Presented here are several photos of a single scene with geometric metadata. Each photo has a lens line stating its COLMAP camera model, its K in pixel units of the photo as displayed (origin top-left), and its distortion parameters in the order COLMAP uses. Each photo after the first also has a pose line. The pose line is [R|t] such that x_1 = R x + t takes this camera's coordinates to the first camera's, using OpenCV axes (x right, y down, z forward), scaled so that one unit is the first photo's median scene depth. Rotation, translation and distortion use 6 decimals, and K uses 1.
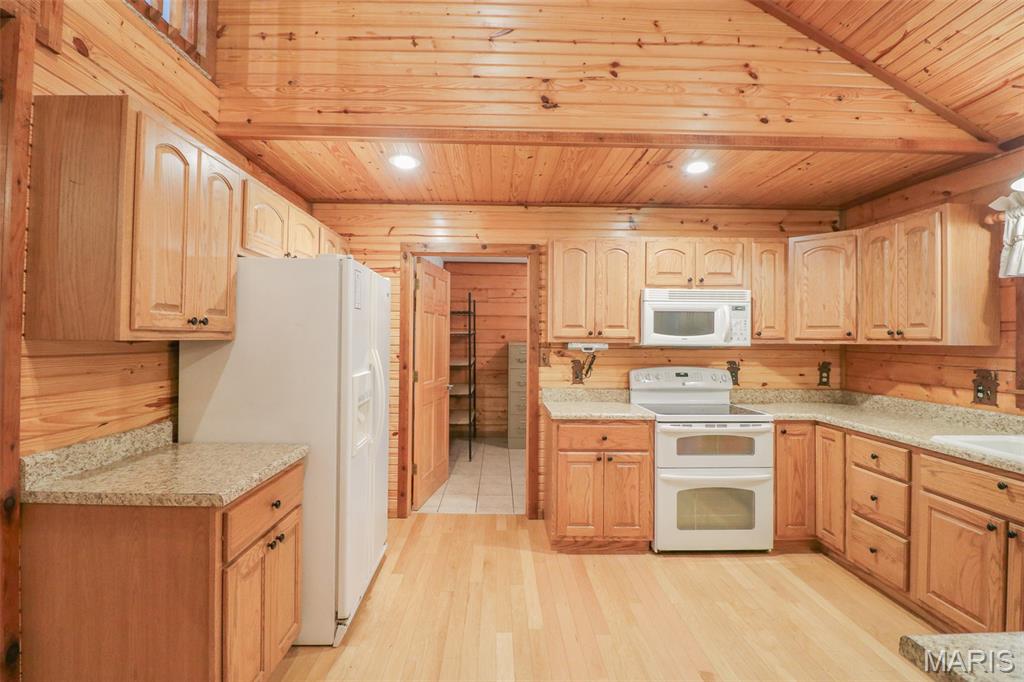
lens RADIAL K [[488.0, 0, 509.1], [0, 488.0, 336.0], [0, 0, 1]] dist [-0.008113, -0.003166]
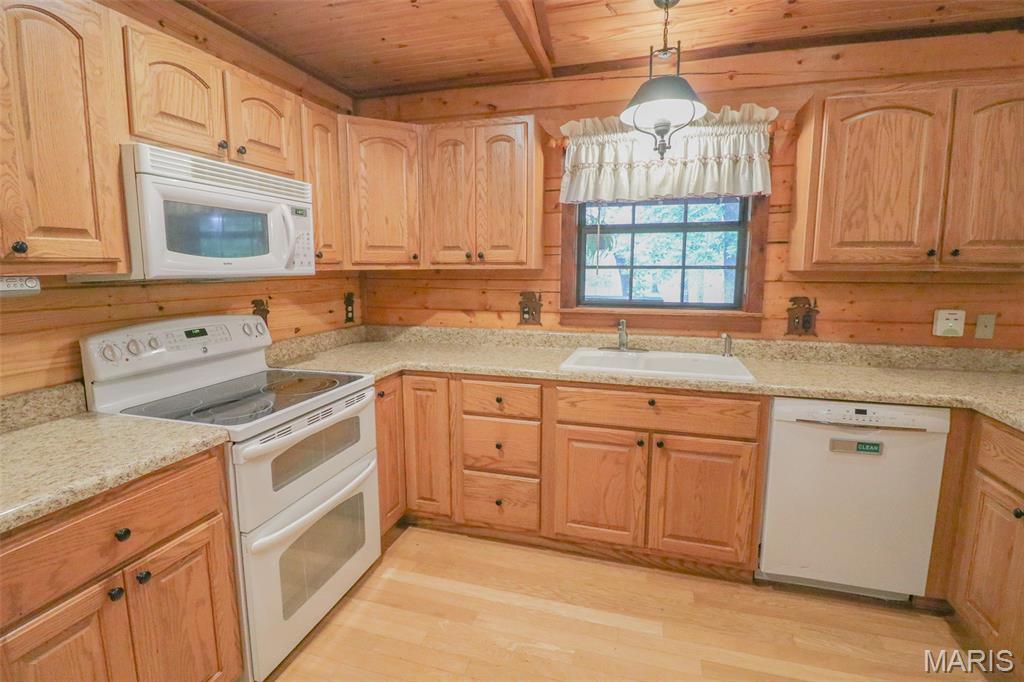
lens RADIAL K [[488.0, 0, 511.9], [0, 488.0, 332.7], [0, 0, 1]] dist [-0.008113, -0.003166]
pose [[0.317612, -0.134743, 0.938598, -0.033509], [-0.000297, 0.989838, 0.142200, 0.005506], [-0.948221, -0.045443, 0.314345, 0.602899]]
